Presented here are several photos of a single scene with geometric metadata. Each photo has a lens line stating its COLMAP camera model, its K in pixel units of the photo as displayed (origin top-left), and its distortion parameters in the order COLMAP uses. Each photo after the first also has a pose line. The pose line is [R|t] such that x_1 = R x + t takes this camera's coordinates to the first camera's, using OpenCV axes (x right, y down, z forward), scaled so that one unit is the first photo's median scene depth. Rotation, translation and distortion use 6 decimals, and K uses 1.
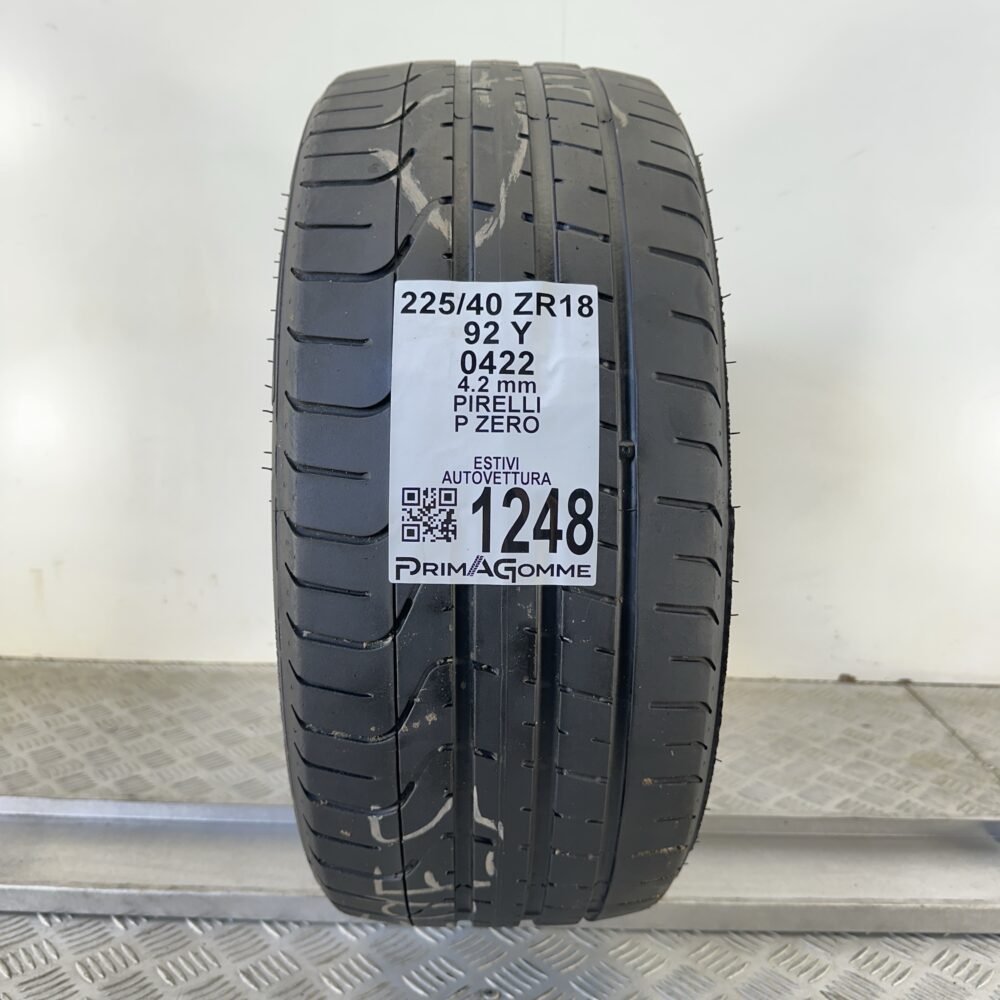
lens RADIAL K [[993.0, 0, 487.2], [0, 993.0, 501.5], [0, 0, 1]] dist [0.119198, -0.466365]
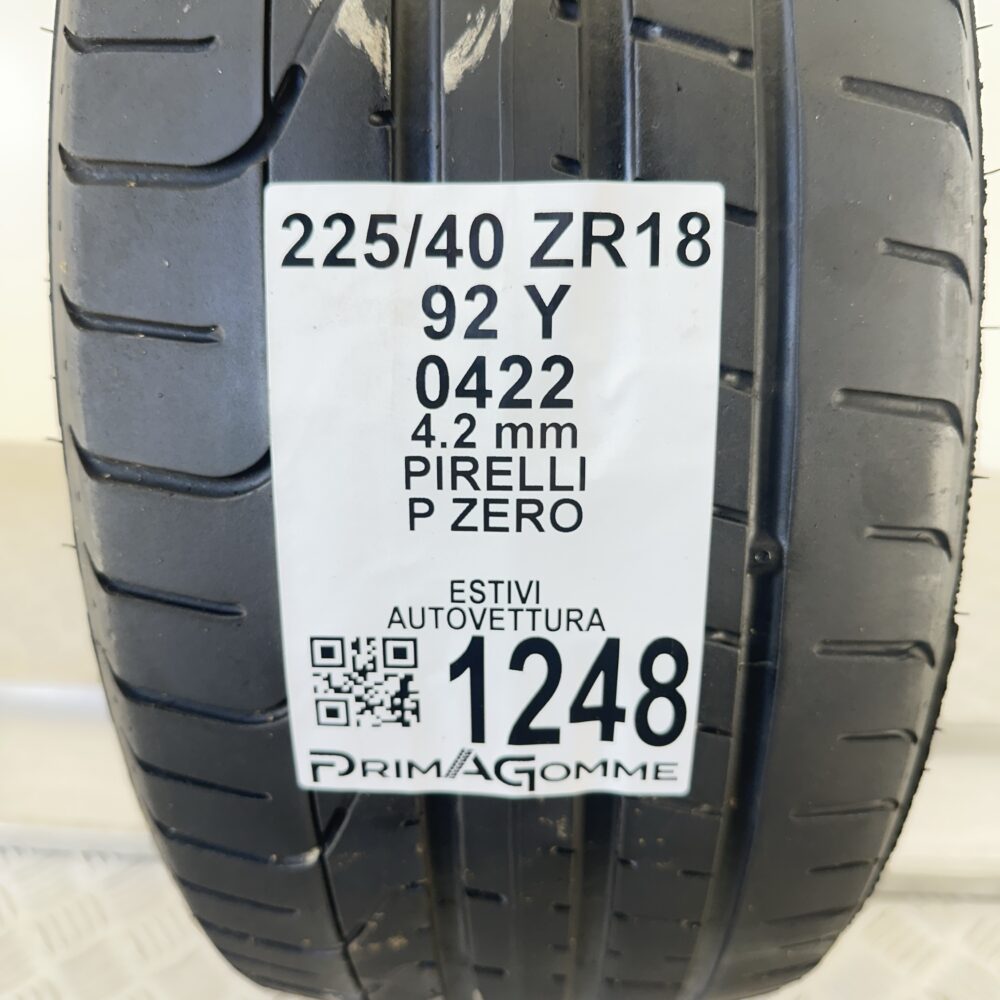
lens RADIAL K [[993.0, 0, 487.2], [0, 993.0, 501.5], [0, 0, 1]] dist [0.119198, -0.466365]
pose [[0.998160, 0.001439, -0.060616, 0.035038], [0.020804, 0.930895, 0.364695, -0.257849], [0.056952, -0.365285, 0.929152, 0.554475]]
